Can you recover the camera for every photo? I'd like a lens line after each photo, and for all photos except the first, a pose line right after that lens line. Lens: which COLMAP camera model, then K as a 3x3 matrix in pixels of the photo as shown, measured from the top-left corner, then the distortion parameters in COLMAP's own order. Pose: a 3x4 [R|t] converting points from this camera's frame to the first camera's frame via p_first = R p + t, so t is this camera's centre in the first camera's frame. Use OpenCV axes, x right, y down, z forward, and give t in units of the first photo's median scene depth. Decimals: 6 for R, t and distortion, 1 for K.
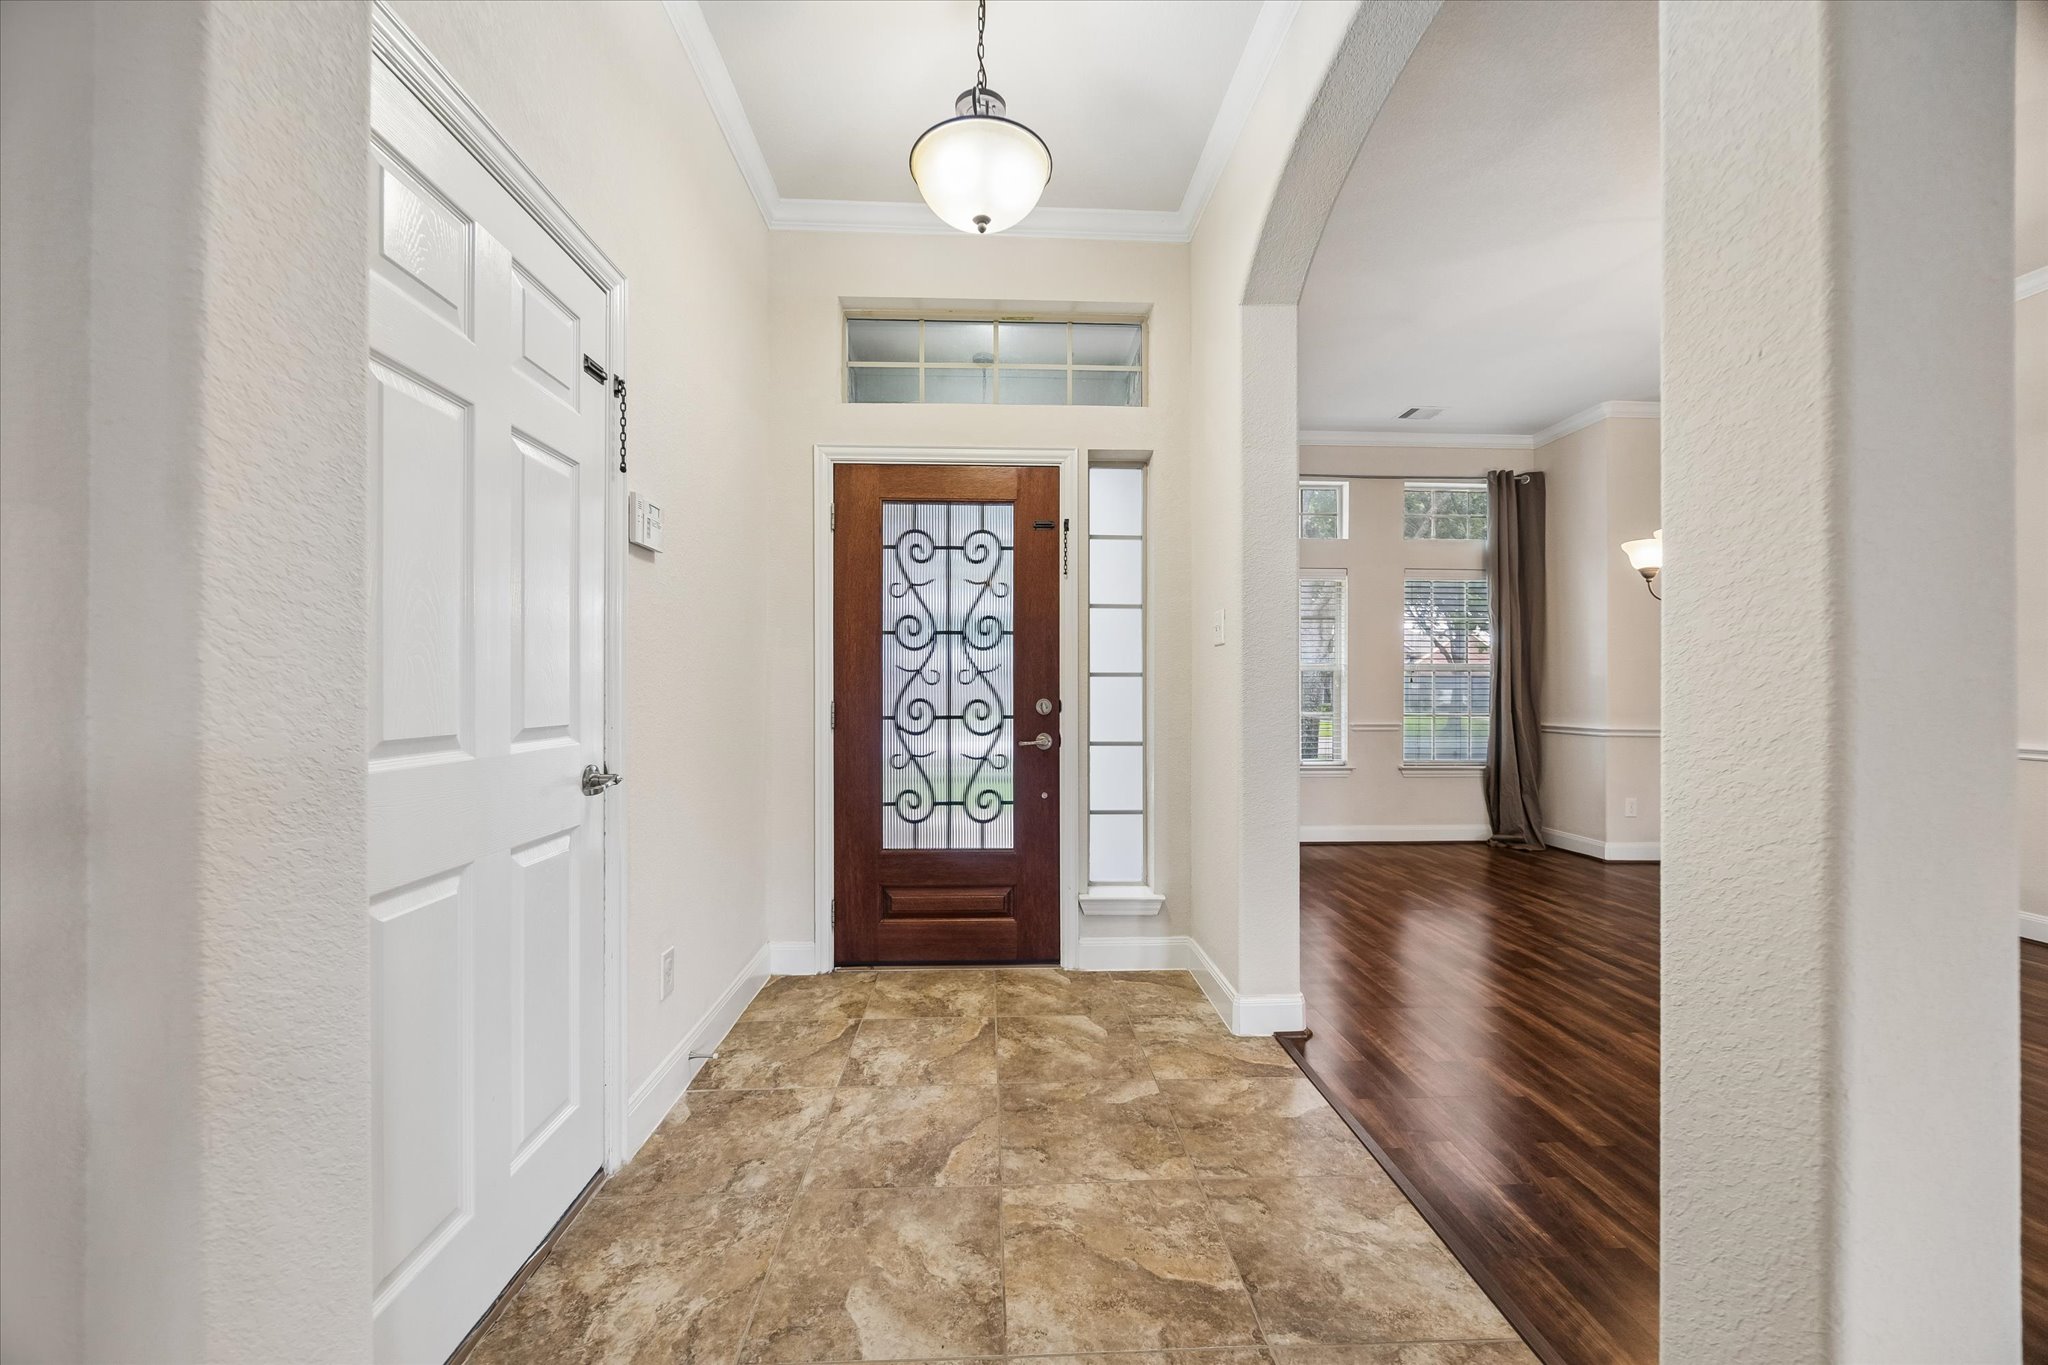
lens RADIAL K [[783.1, 0, 1029.1], [0, 783.1, 688.1], [0, 0, 1]] dist [-0.011006, 0.001237]
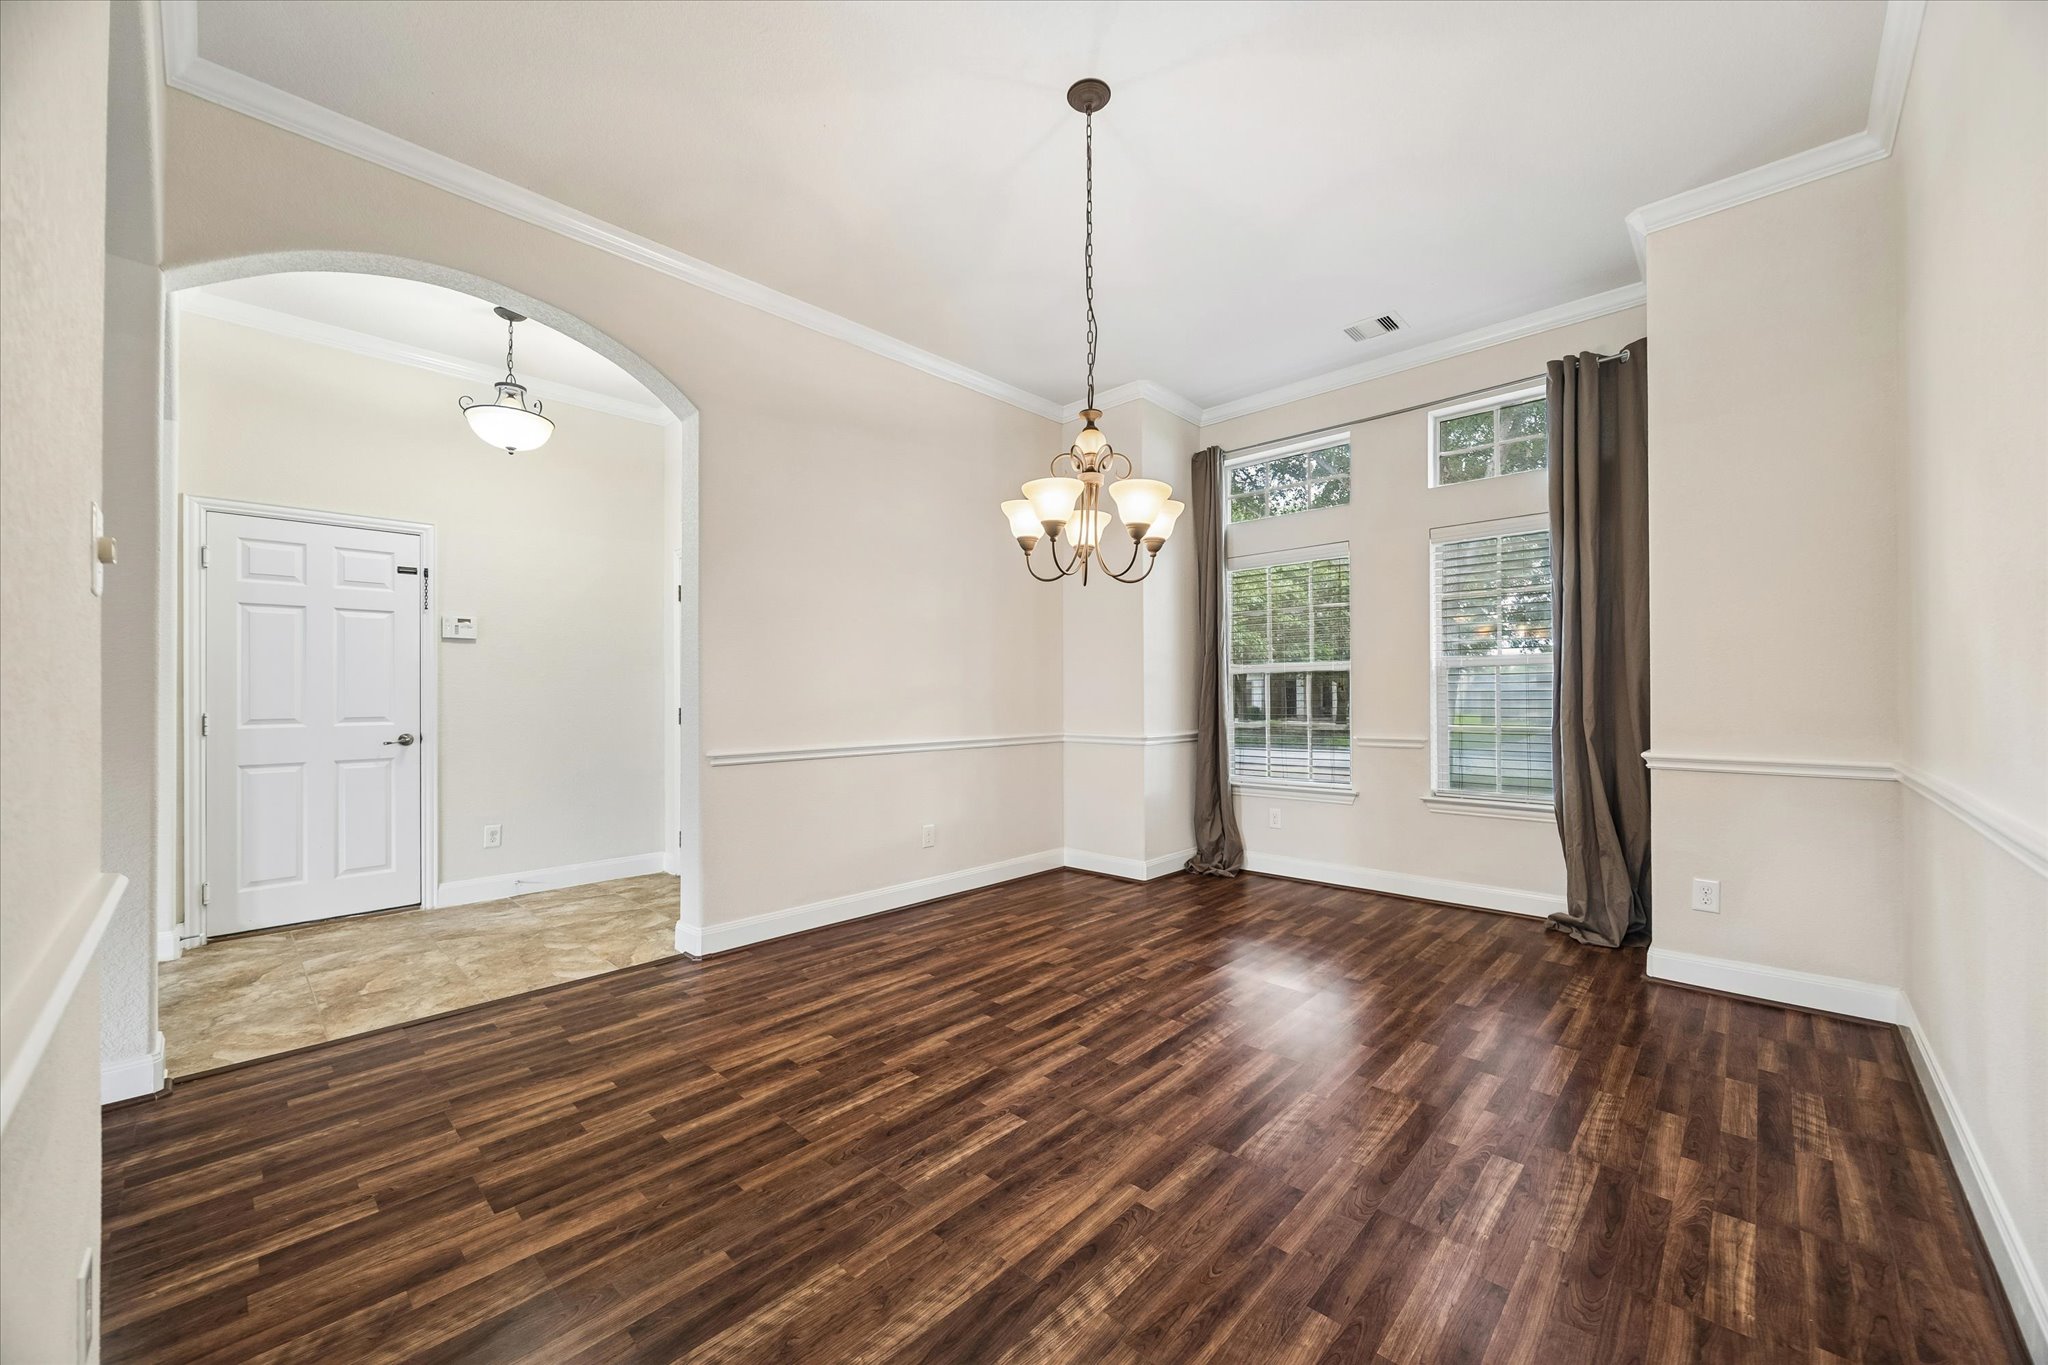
lens RADIAL K [[783.1, 0, 1037.4], [0, 783.1, 683.2], [0, 0, 1]] dist [-0.011006, 0.001237]
pose [[0.697601, -0.021766, -0.716156, 2.009691], [0.014681, 0.999763, -0.016085, 0.006634], [0.716336, 0.000707, 0.697755, 0.570186]]
